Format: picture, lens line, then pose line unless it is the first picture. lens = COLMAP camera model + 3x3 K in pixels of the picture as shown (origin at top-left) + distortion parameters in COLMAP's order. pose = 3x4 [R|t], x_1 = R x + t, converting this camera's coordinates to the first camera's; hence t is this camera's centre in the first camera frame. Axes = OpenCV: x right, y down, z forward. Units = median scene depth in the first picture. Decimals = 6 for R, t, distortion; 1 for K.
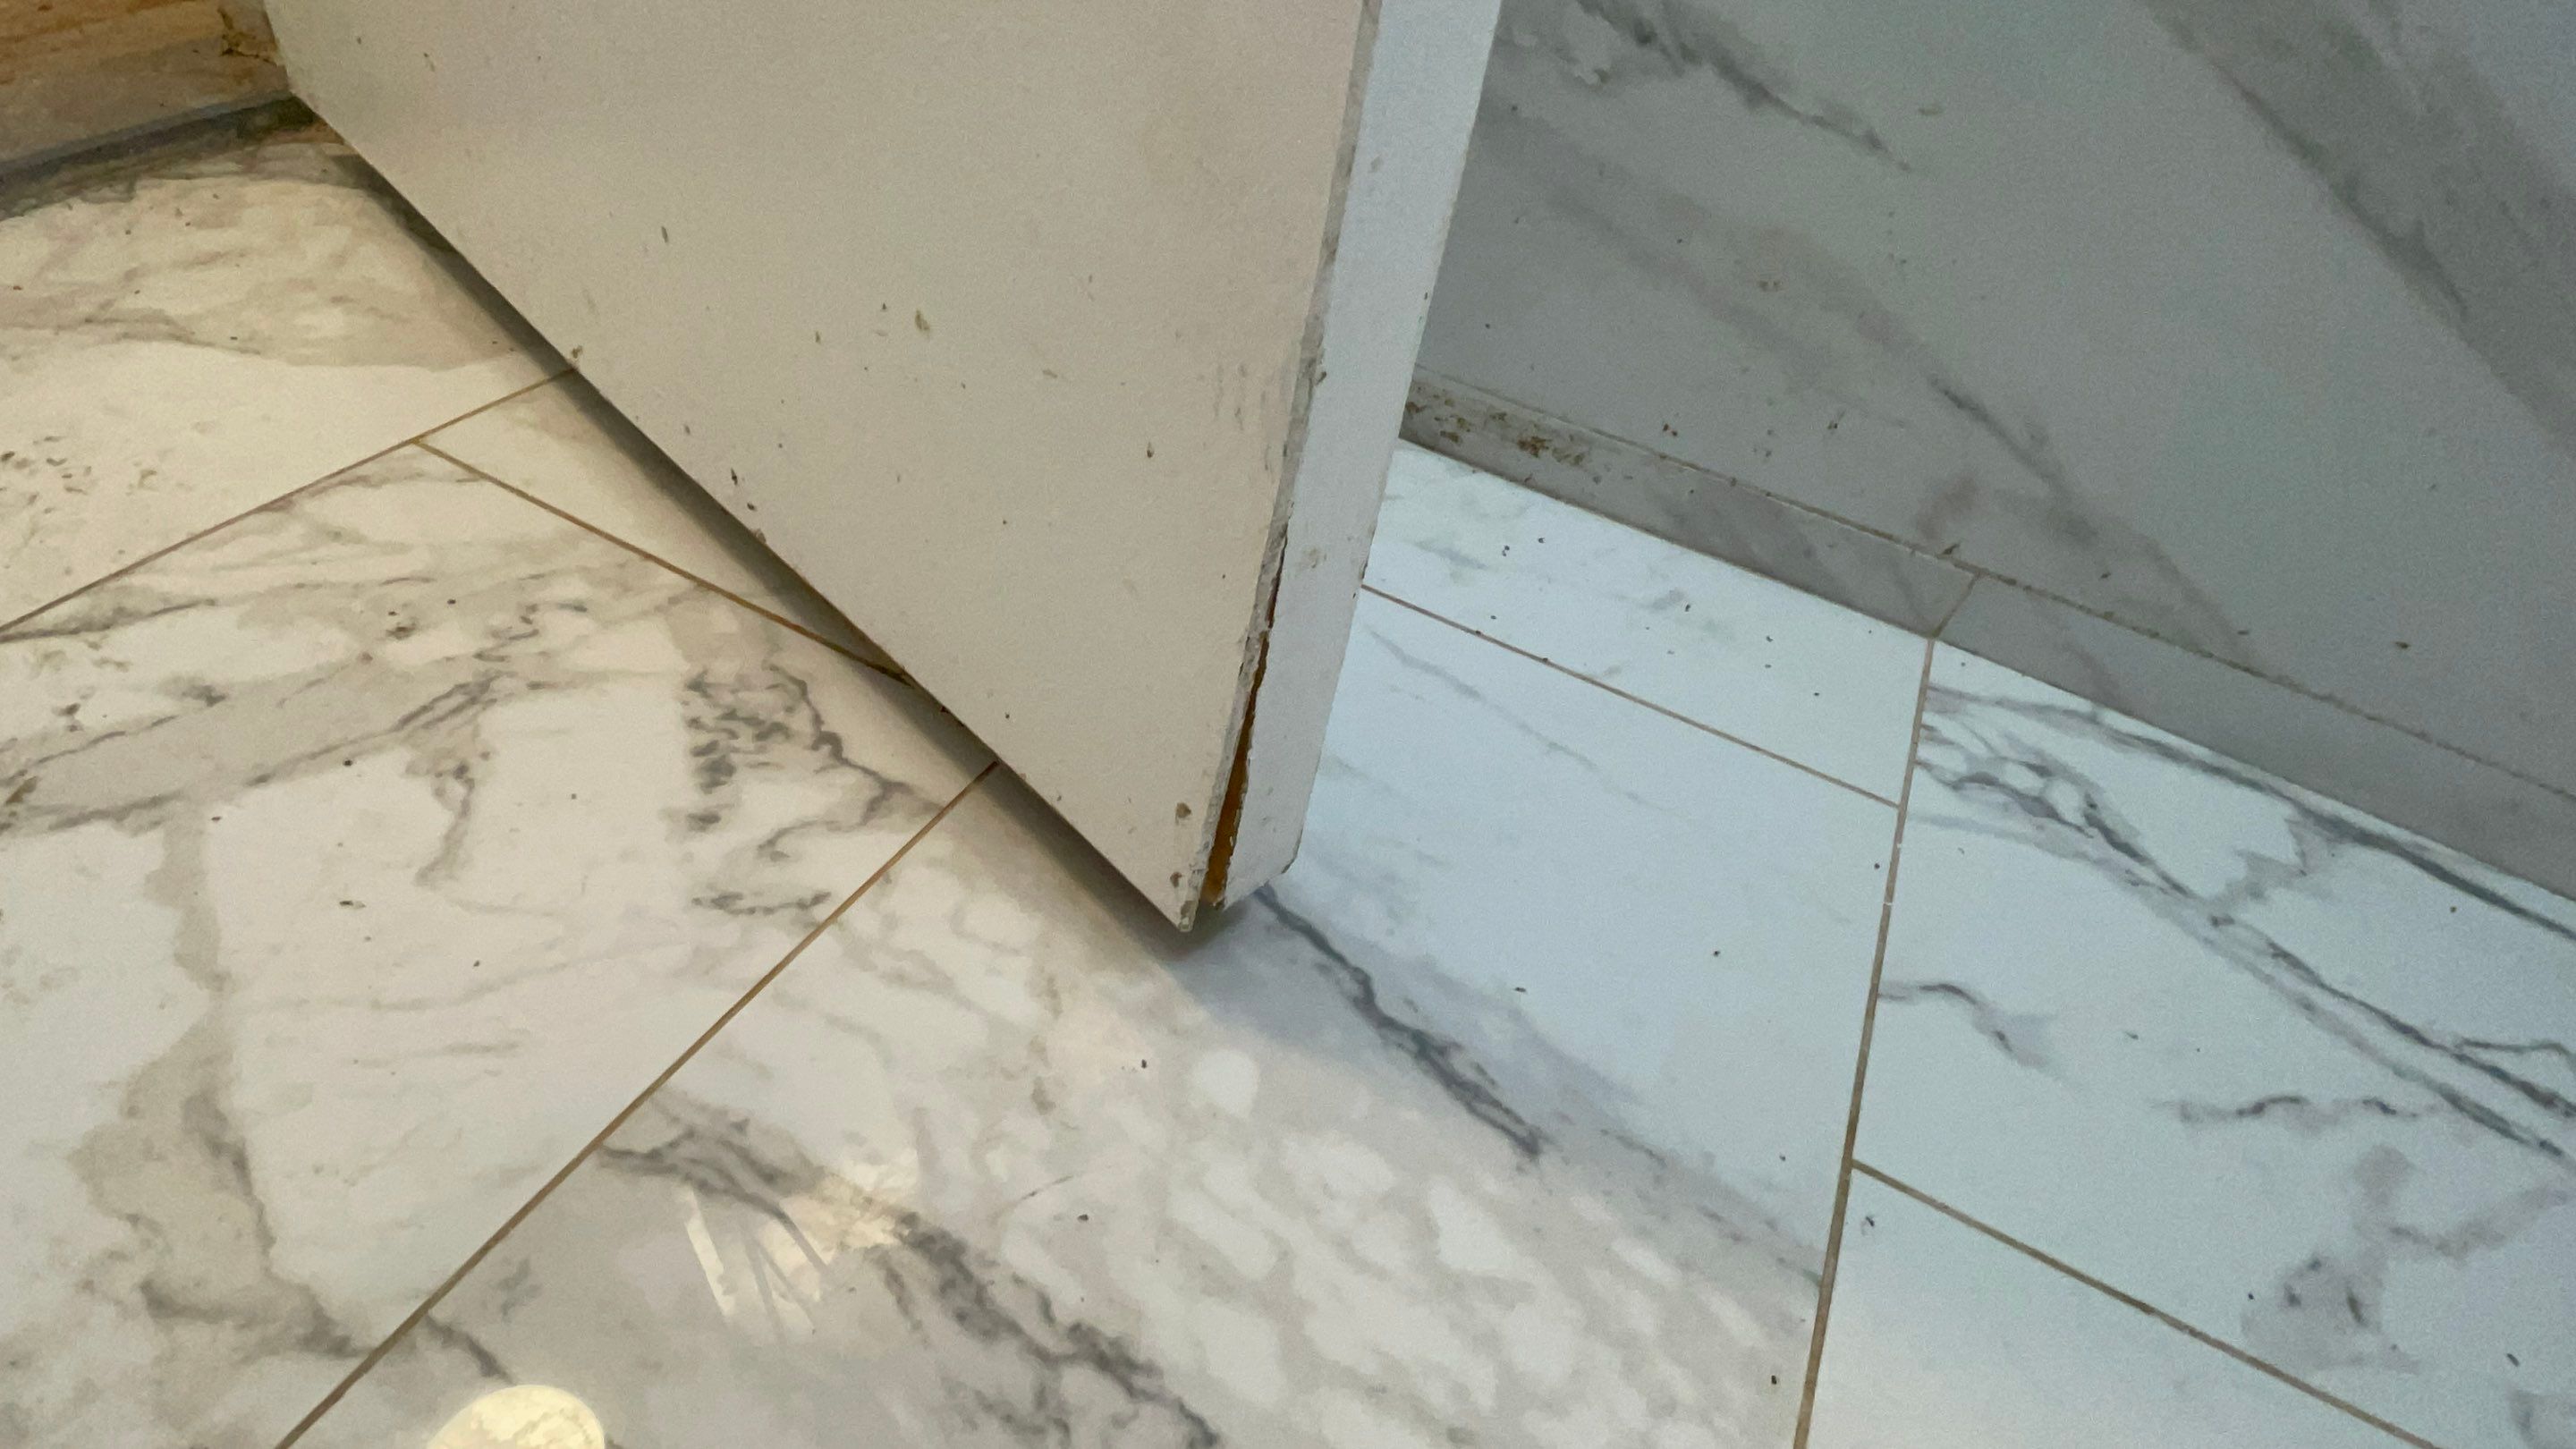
lens RADIAL K [[1253.4, 0, 1276.6], [0, 1253.4, 716.4], [0, 0, 1]] dist [0.093123, -0.074966]
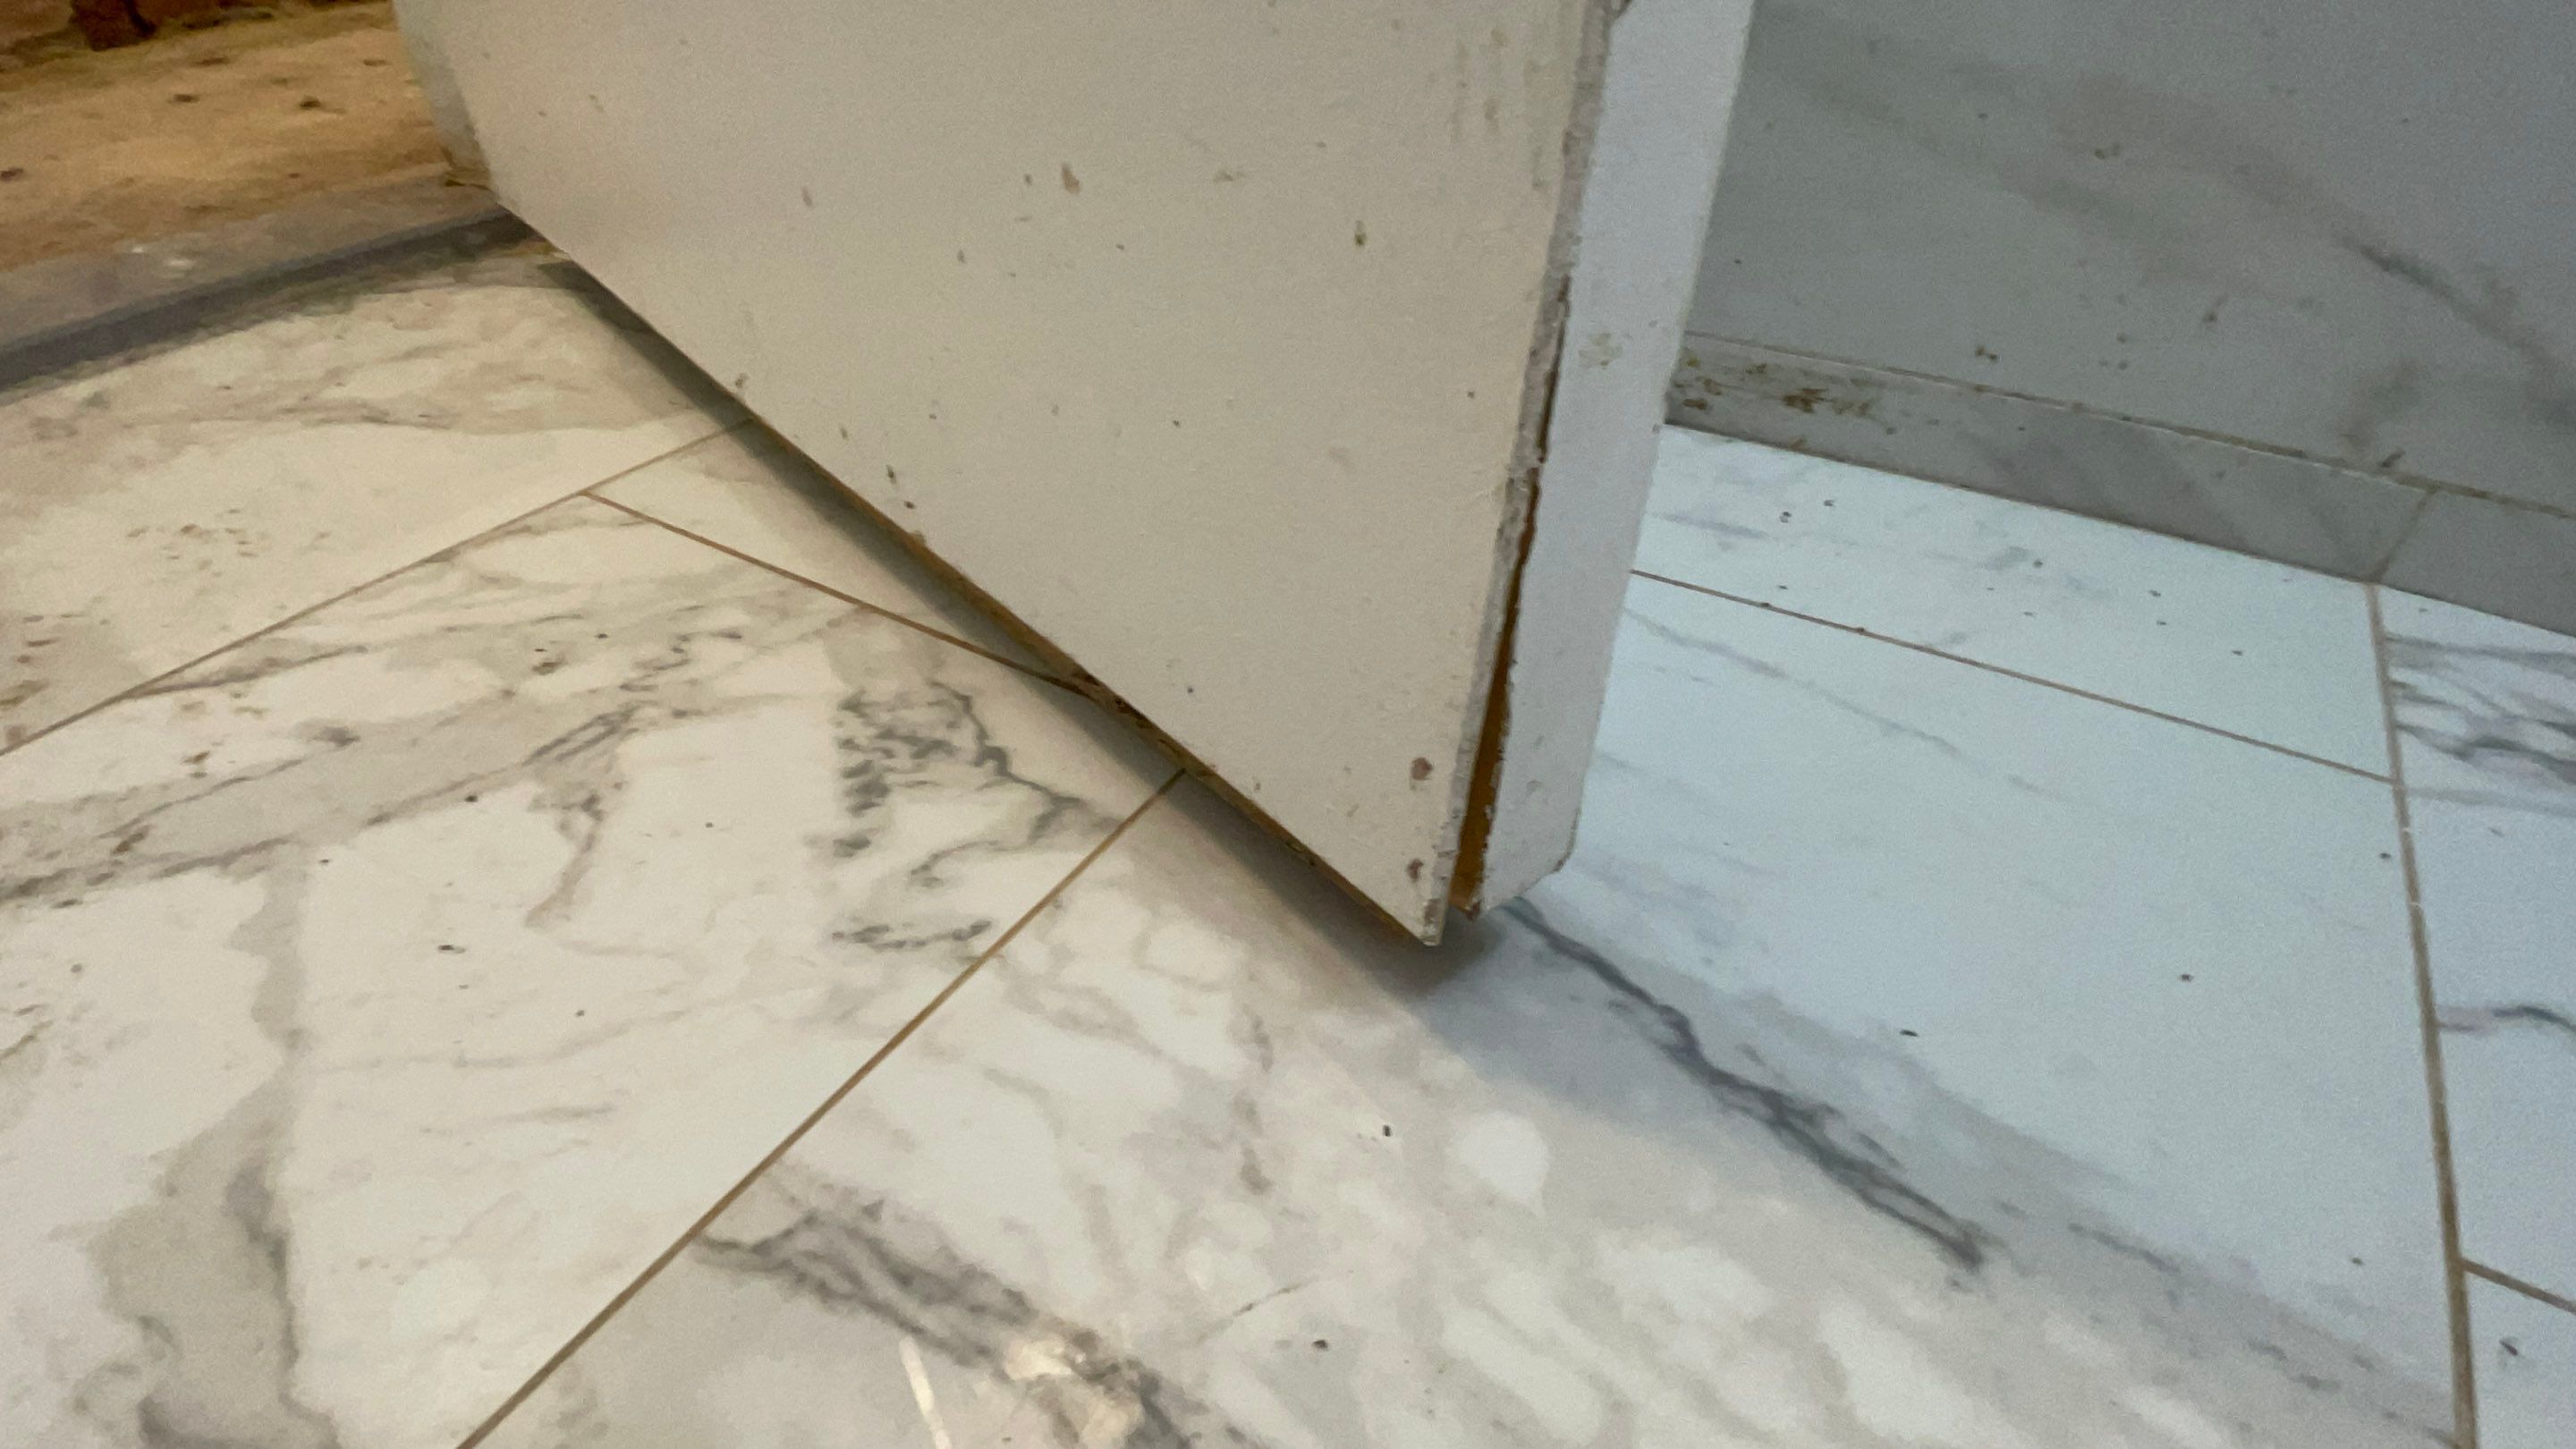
lens RADIAL K [[1236.1, 0, 1288.0], [0, 1236.1, 724.5], [0, 0, 1]] dist [0.100190, -0.086378]
pose [[0.987666, -0.060281, -0.144505, -0.038044], [0.046068, 0.993944, -0.099761, 0.096158], [0.149644, 0.091874, 0.984462, 0.217526]]
